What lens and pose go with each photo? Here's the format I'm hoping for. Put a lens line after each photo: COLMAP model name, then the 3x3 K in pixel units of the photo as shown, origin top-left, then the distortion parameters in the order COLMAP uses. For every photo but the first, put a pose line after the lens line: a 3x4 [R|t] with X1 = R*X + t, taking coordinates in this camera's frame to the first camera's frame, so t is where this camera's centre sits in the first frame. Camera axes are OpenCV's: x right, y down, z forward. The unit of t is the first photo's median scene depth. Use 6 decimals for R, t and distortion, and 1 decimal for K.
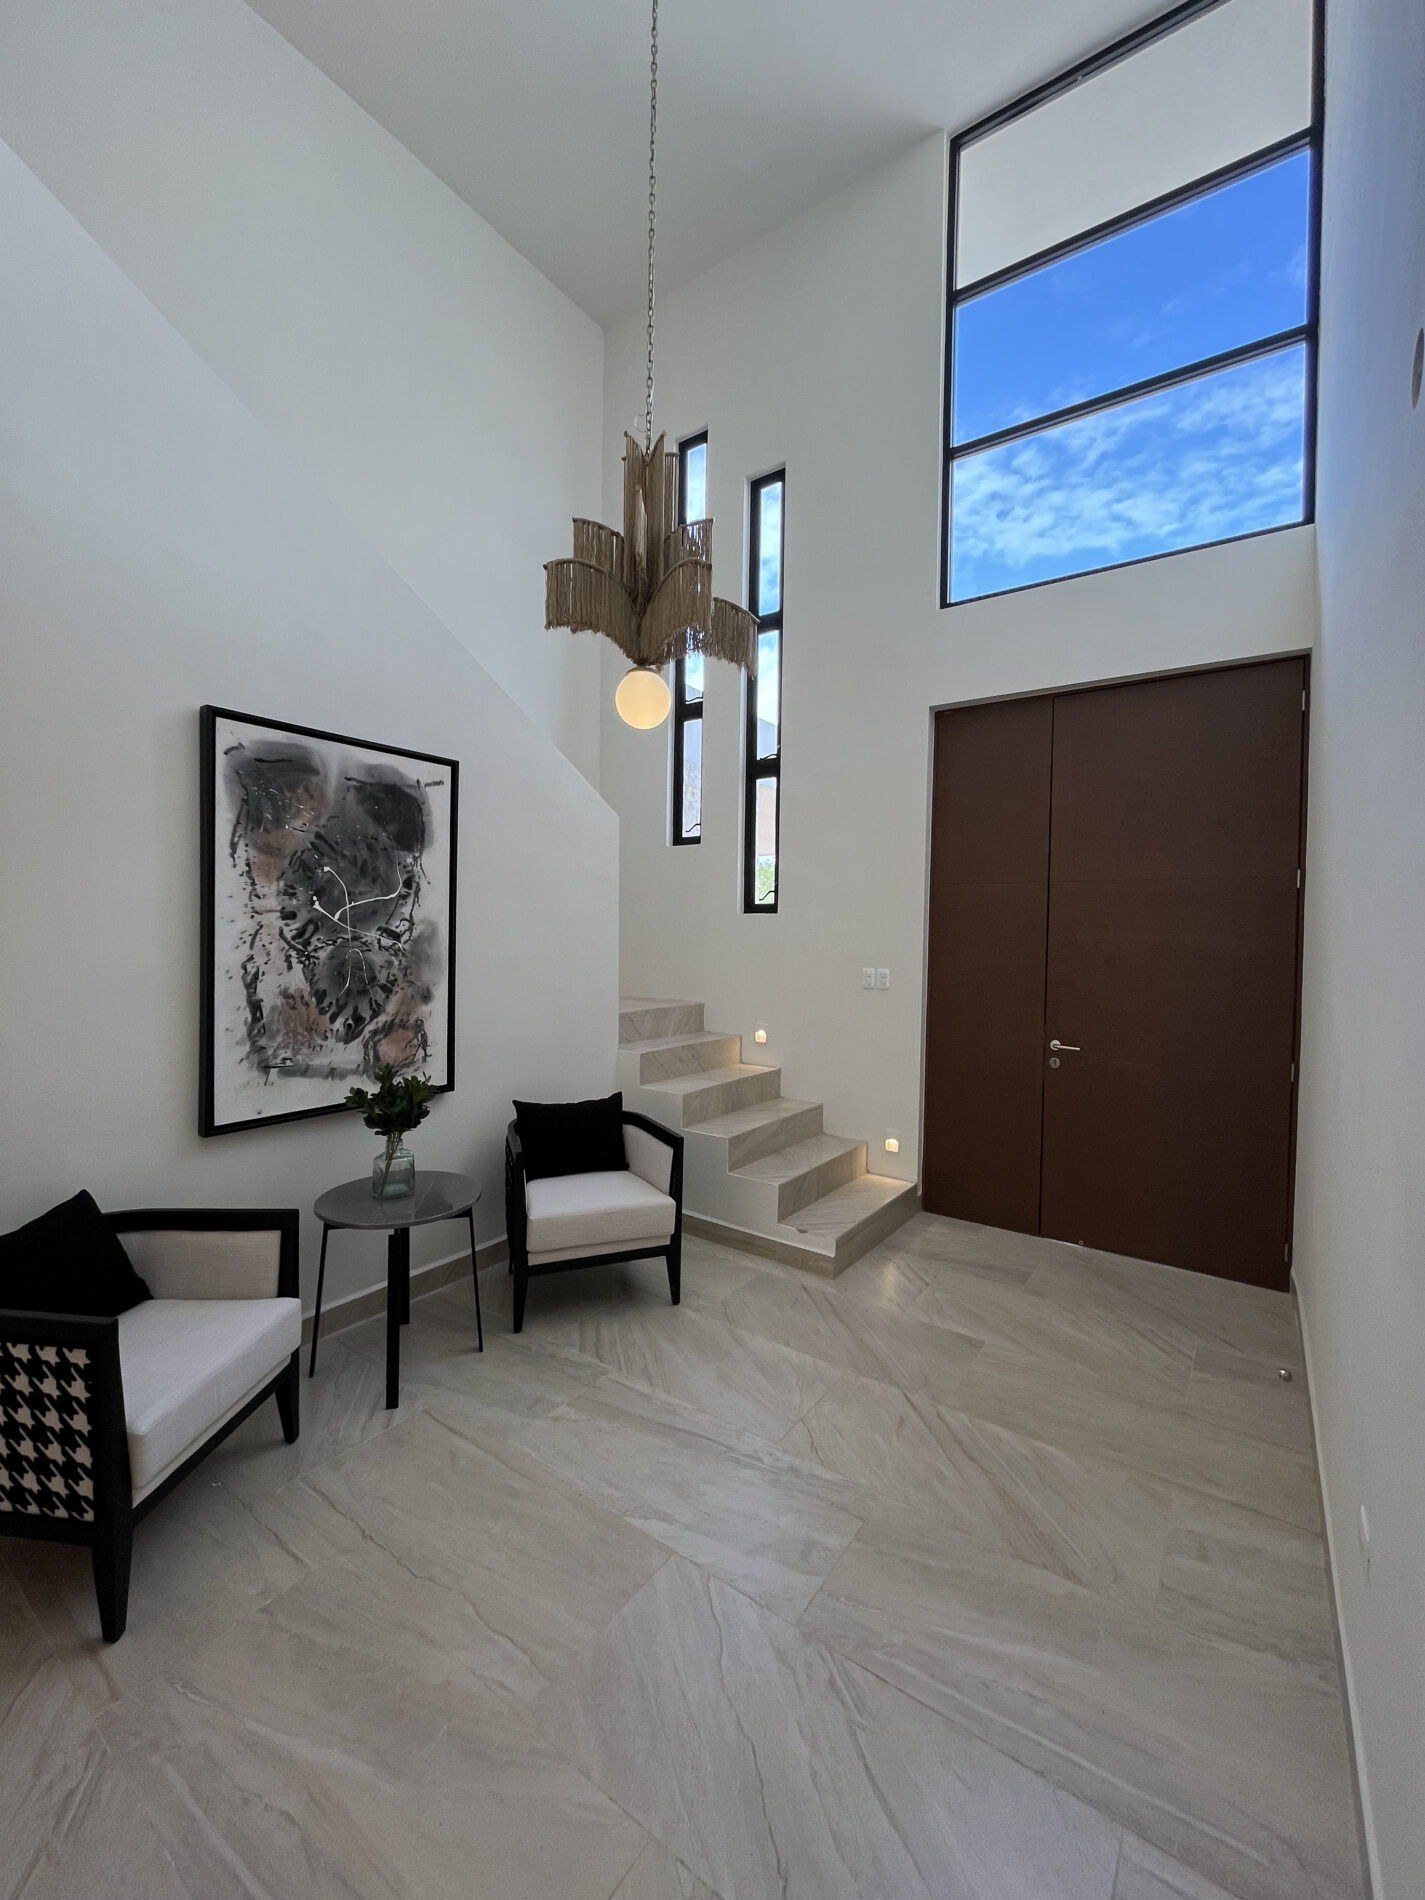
lens RADIAL K [[765.2, 0, 703.4], [0, 765.2, 944.0], [0, 0, 1]] dist [0.000000, 0.000297]
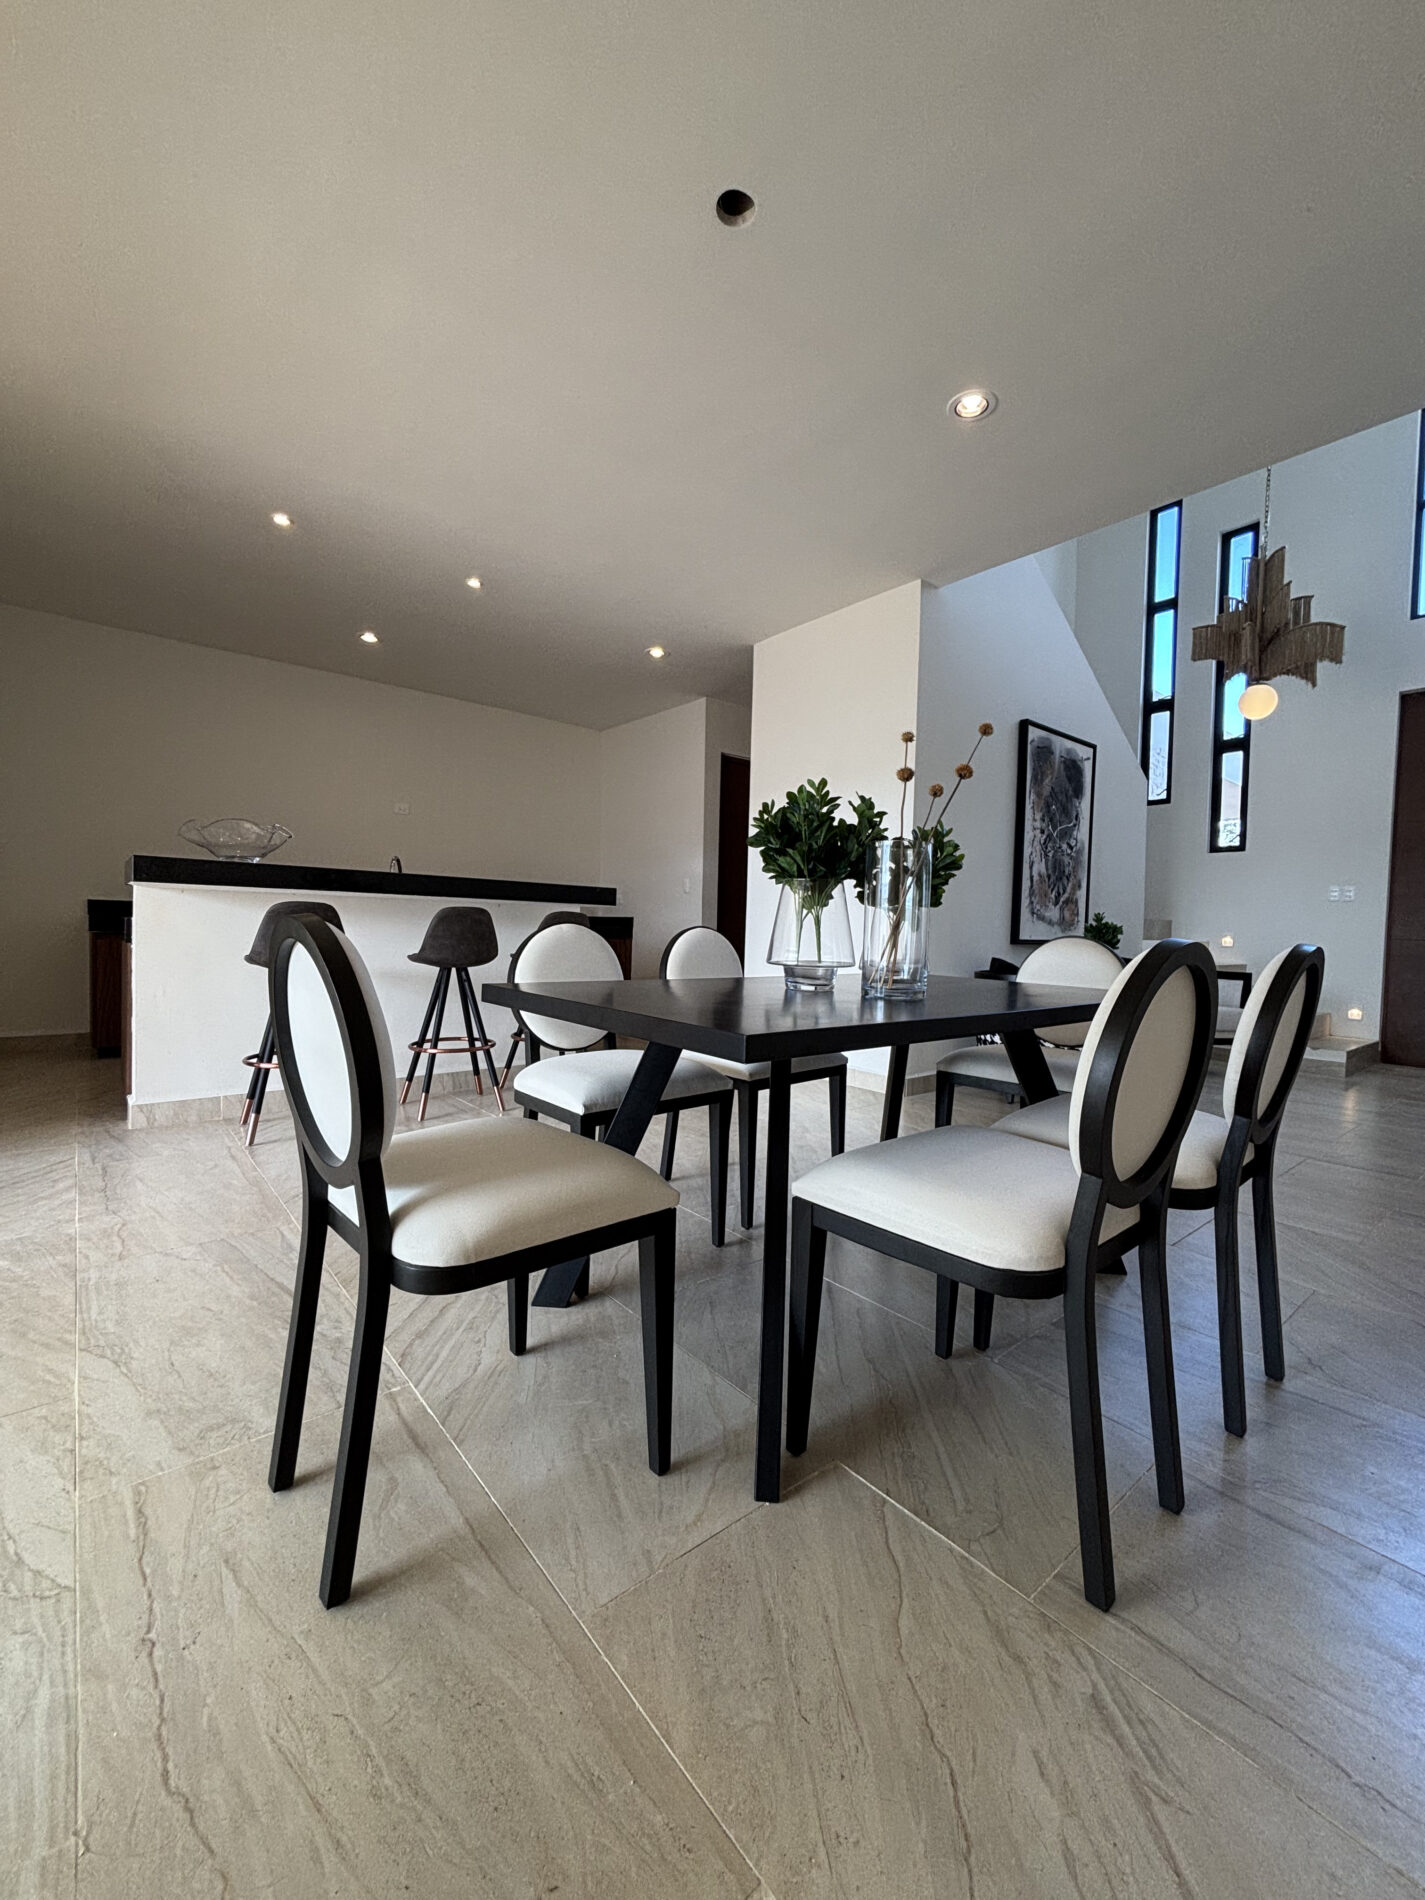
lens RADIAL K [[774.8, 0, 719.5], [0, 774.8, 959.2], [0, 0, 1]] dist [0.000043, 0.000042]
pose [[0.970278, 0.006682, -0.241899, -0.761721], [-0.005274, 0.999965, 0.006469, 0.236735], [0.241934, -0.005001, 0.970280, -0.902185]]
